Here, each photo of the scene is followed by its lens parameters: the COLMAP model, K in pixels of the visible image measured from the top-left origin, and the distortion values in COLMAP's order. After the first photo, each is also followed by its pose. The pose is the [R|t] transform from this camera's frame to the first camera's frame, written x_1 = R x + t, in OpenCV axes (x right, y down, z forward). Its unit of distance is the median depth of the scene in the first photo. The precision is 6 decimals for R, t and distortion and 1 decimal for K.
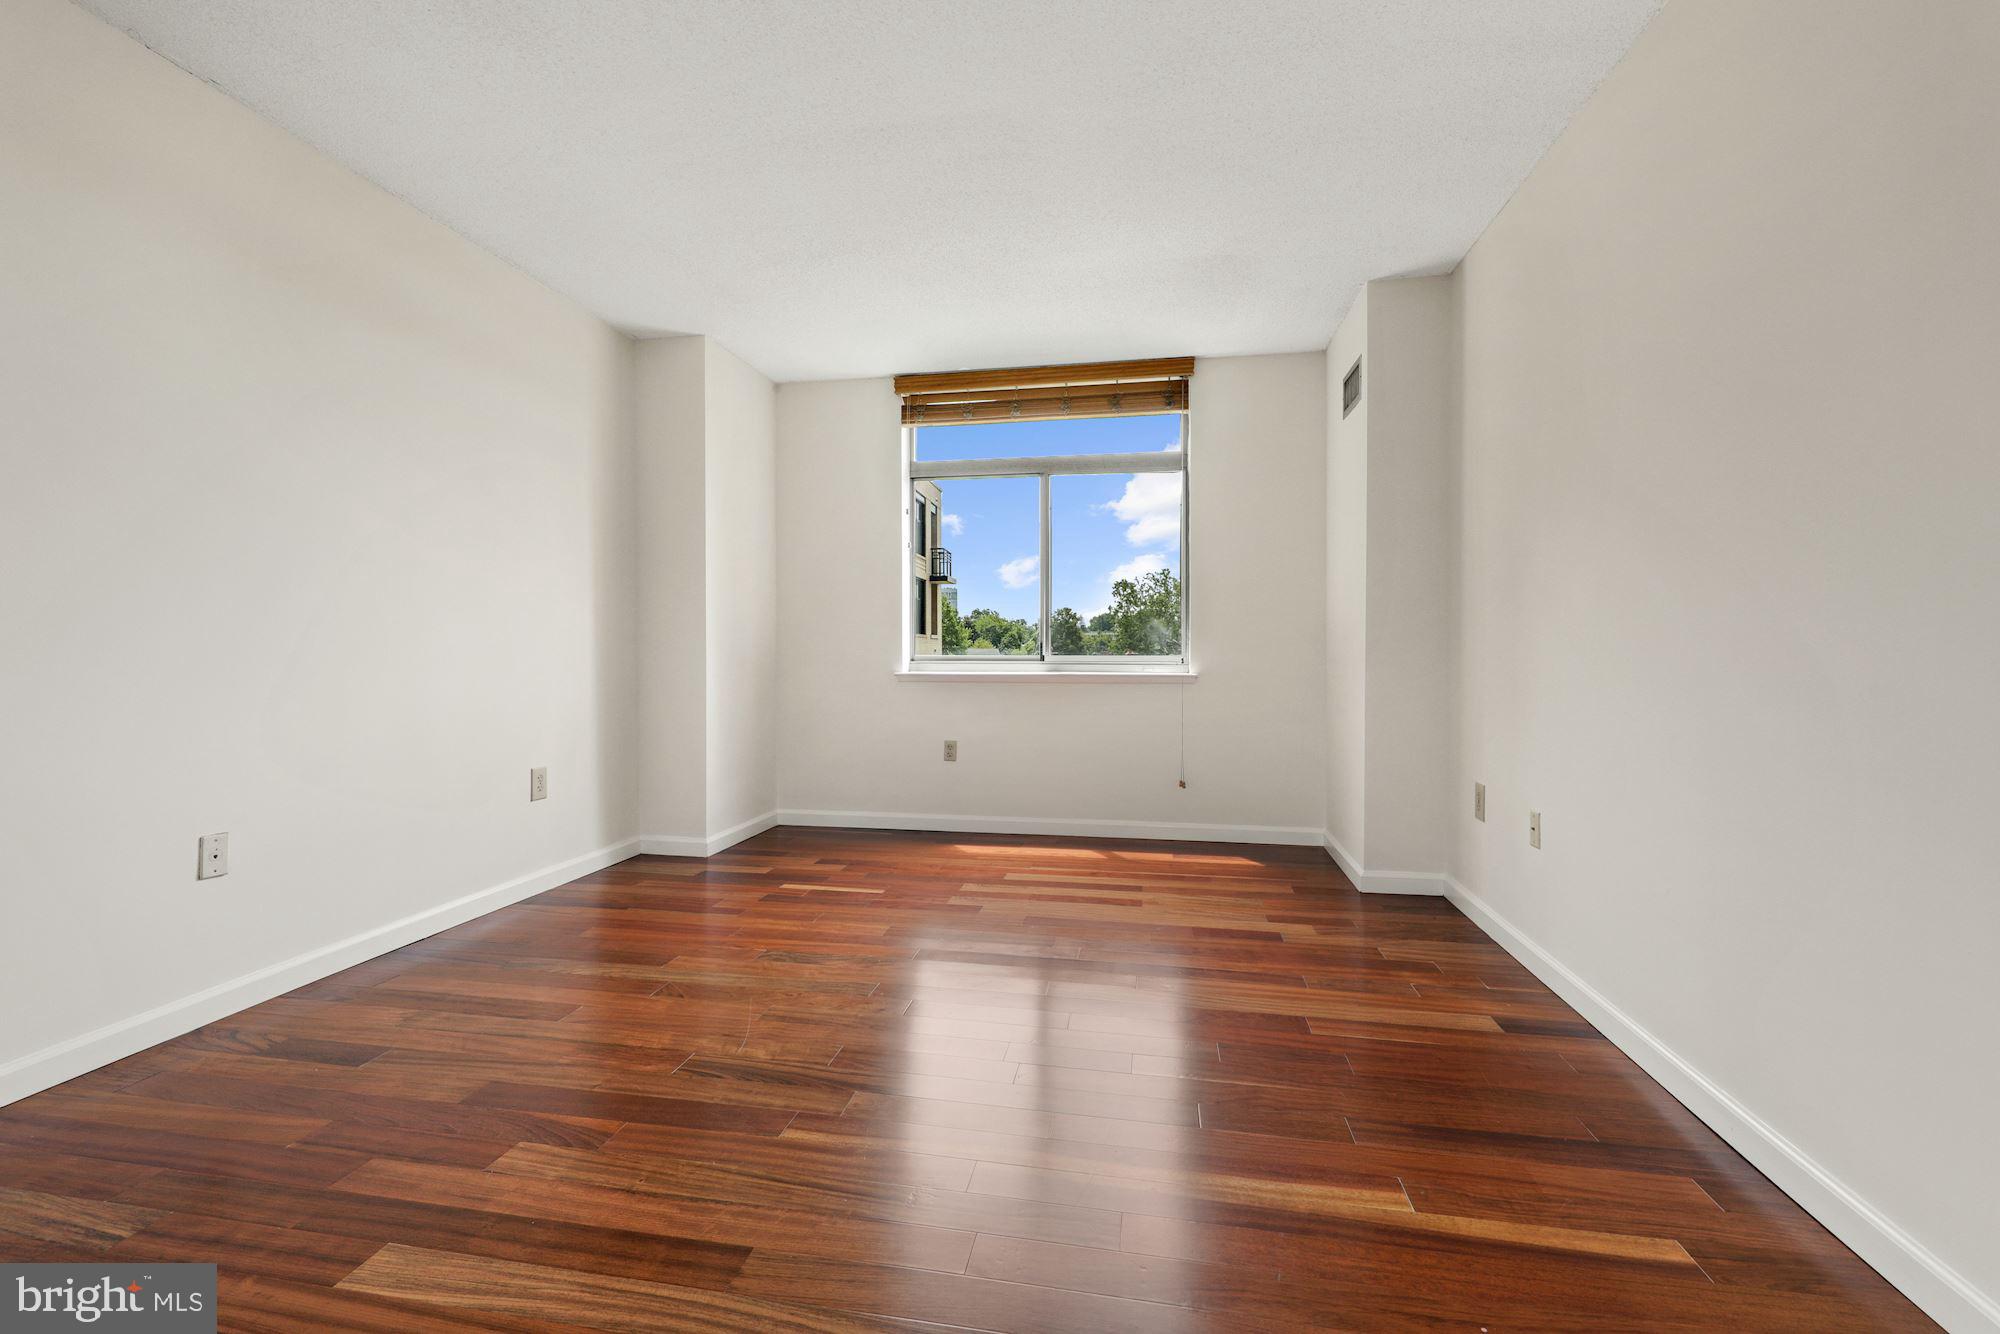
lens RADIAL K [[853.0, 0, 995.6], [0, 853.0, 660.2], [0, 0, 1]] dist [0.000920, 0.000193]
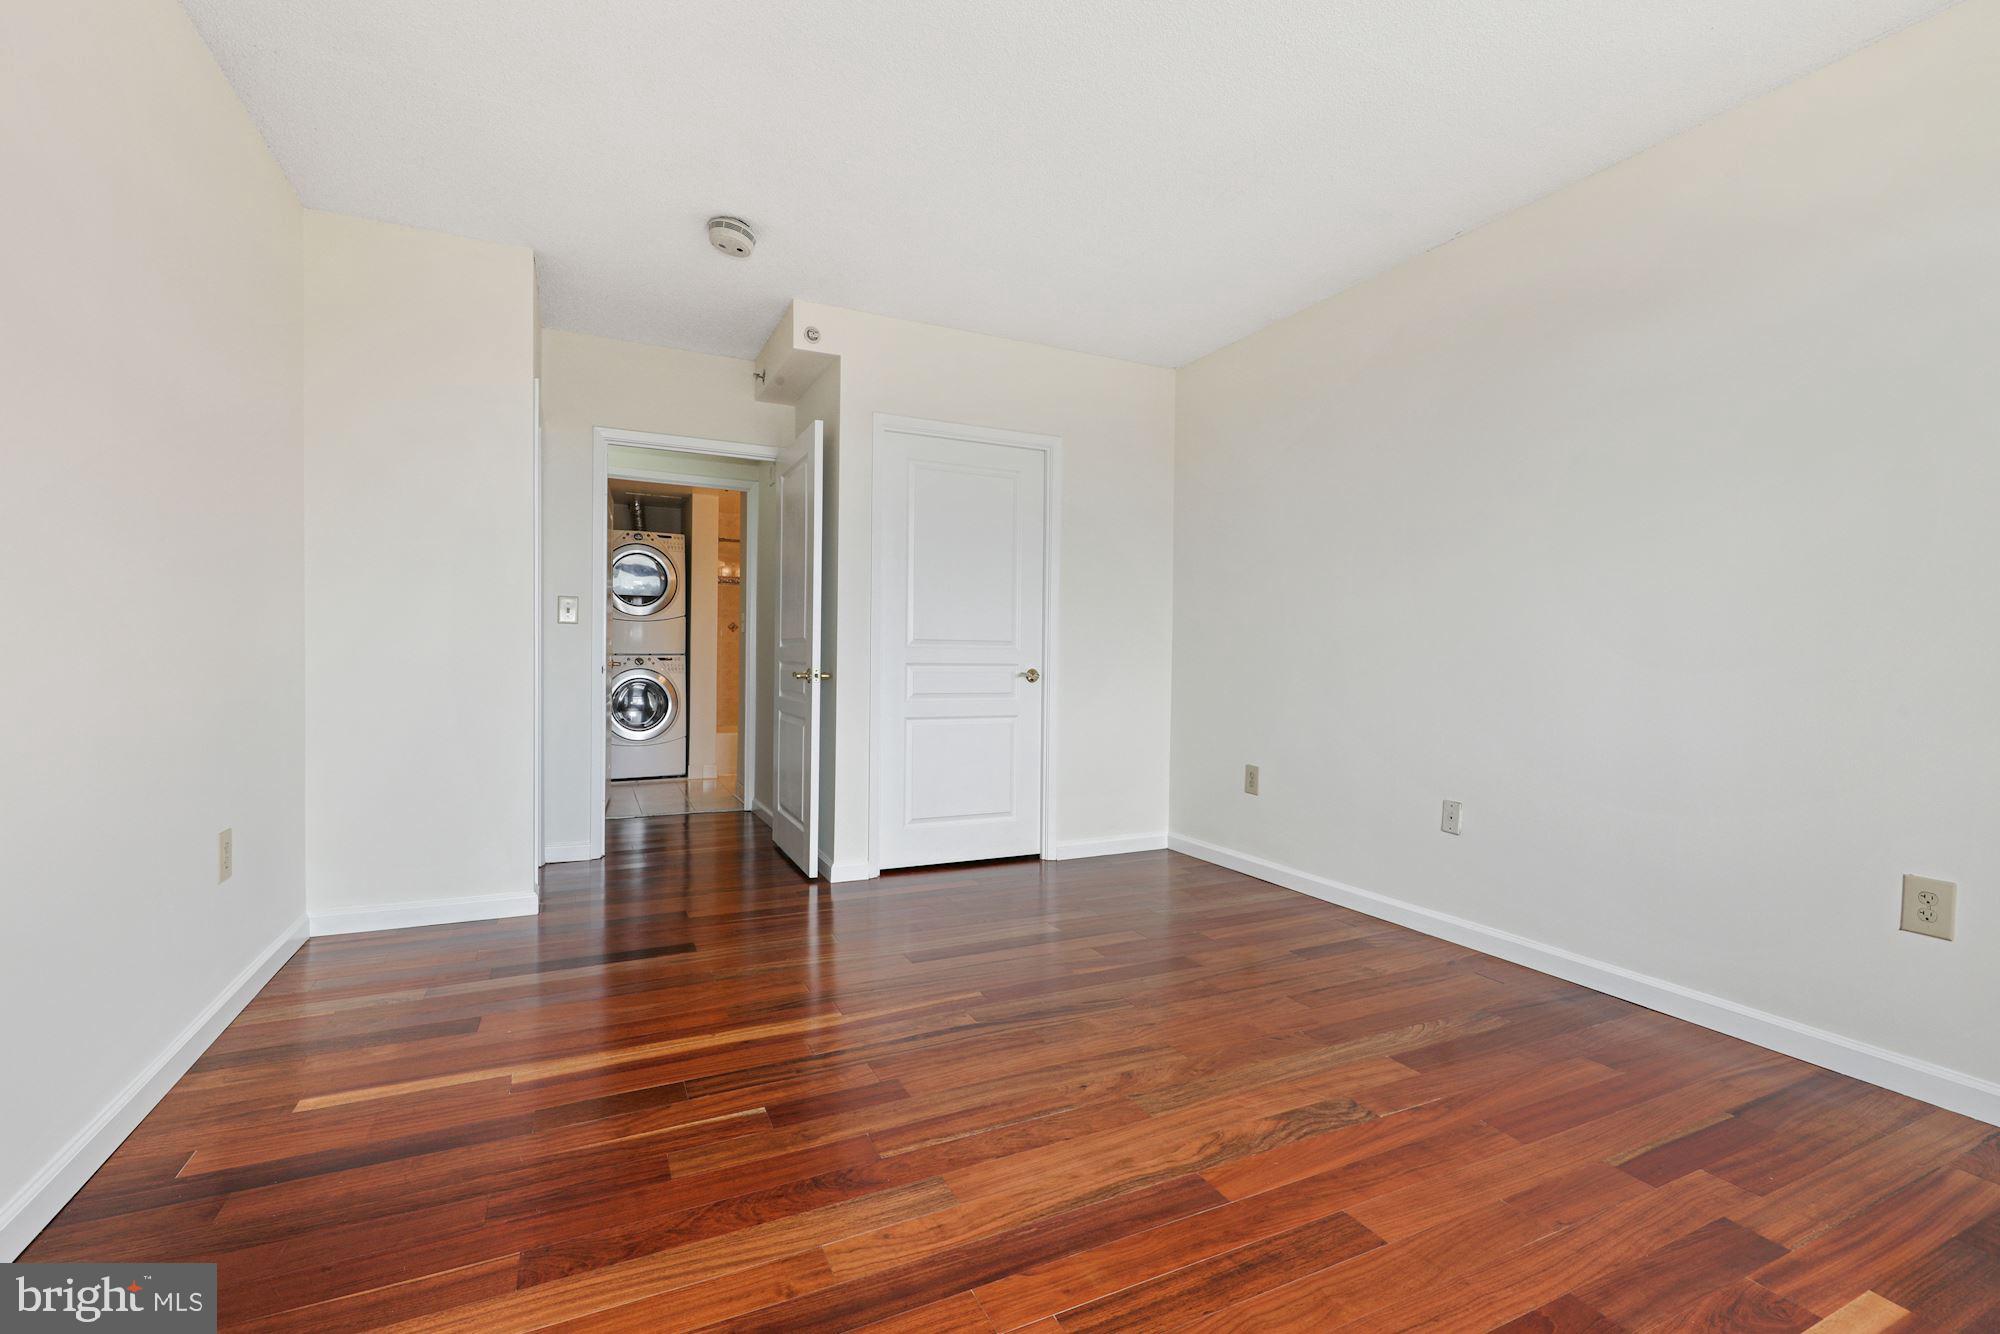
lens RADIAL K [[853.0, 0, 995.6], [0, 853.0, 660.2], [0, 0, 1]] dist [0.000920, 0.000193]
pose [[-0.810000, -0.010985, -0.586327, 0.443399], [-0.018404, 0.999808, 0.006693, -0.012905], [0.586141, 0.016212, -0.810047, 1.658929]]
